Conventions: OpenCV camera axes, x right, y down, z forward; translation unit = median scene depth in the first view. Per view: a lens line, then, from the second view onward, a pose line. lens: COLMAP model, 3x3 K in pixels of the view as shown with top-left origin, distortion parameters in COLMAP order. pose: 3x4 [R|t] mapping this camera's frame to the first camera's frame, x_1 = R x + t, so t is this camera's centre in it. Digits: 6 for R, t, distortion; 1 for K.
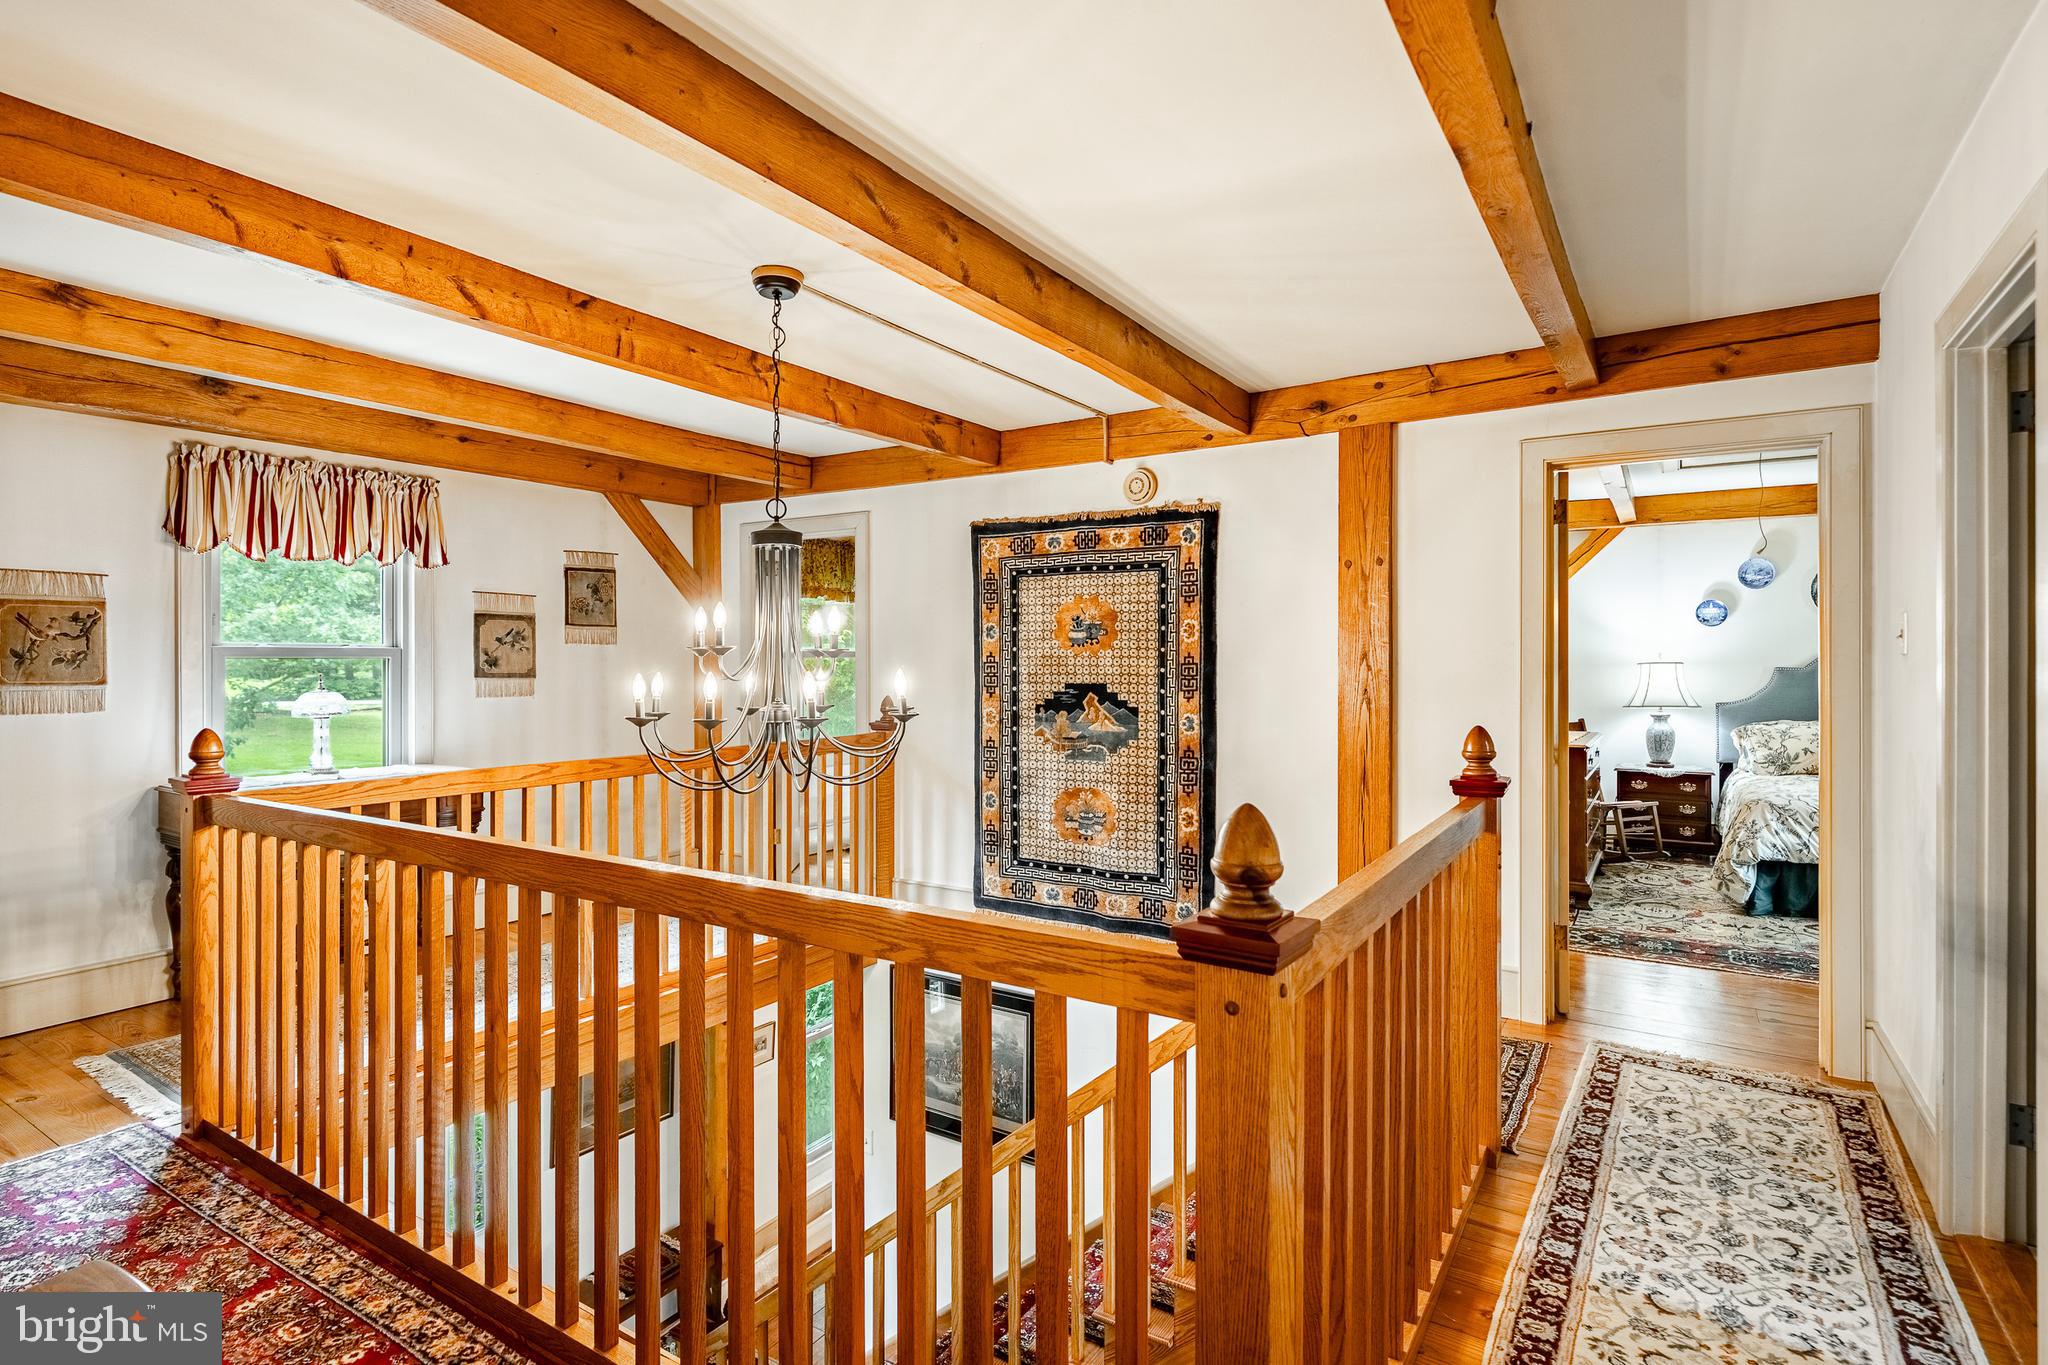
lens RADIAL K [[1029.3, 0, 983.3], [0, 1029.3, 666.5], [0, 0, 1]] dist [-0.002047, 0.000241]
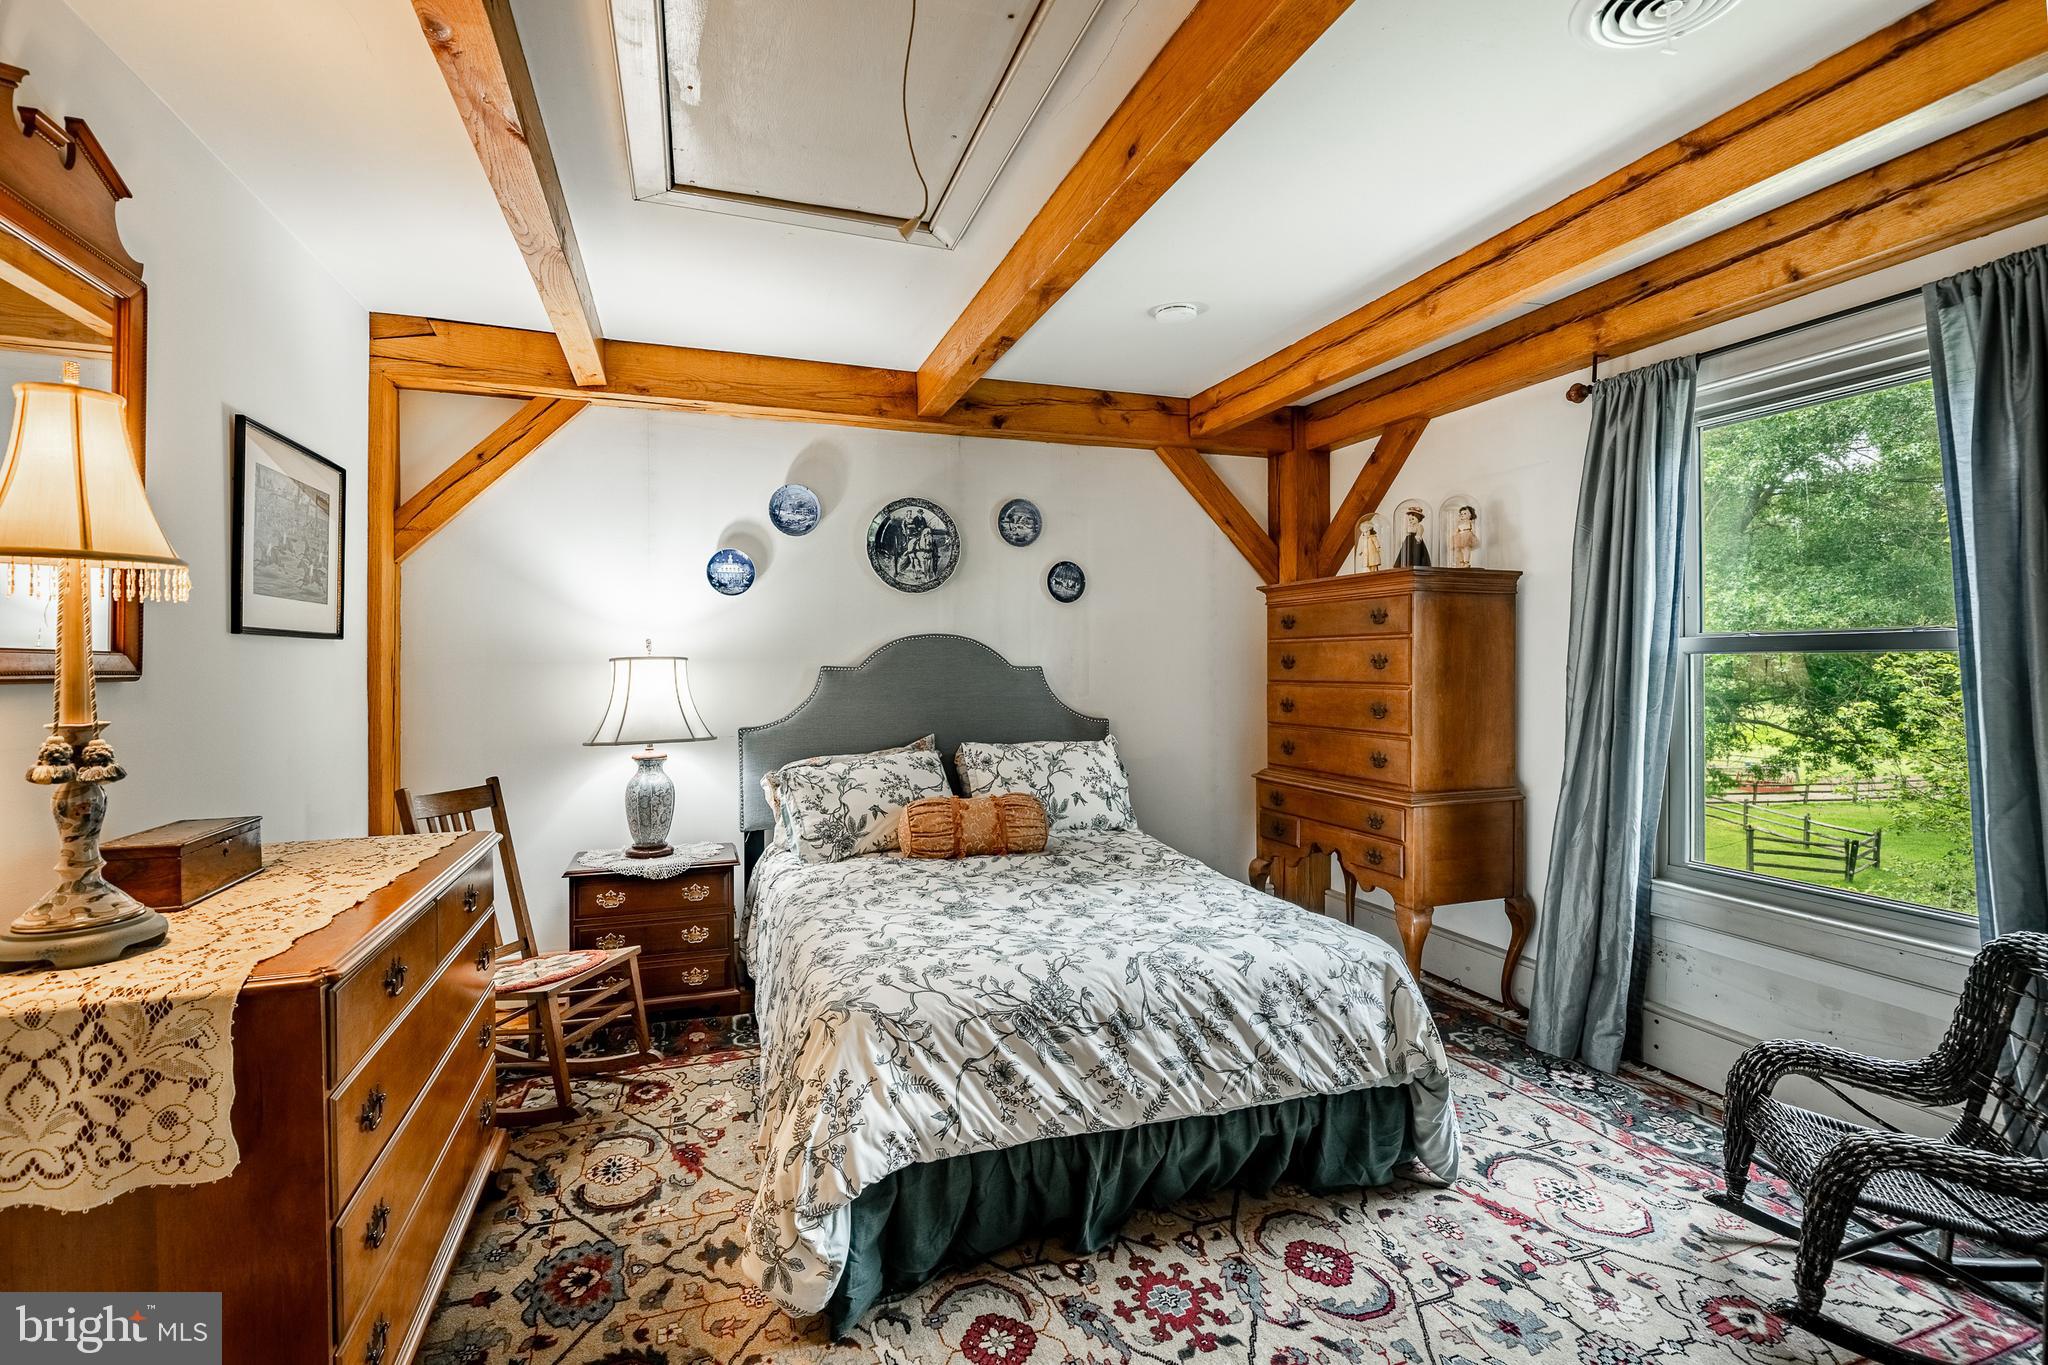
lens RADIAL K [[870.1, 0, 1017.2], [0, 870.1, 681.5], [0, 0, 1]] dist [0.000533, 0.000012]
pose [[0.586428, -0.012903, 0.809899, 0.421205], [0.002223, 0.999895, 0.014320, 0.002759], [-0.809999, -0.006597, 0.586395, 0.604602]]
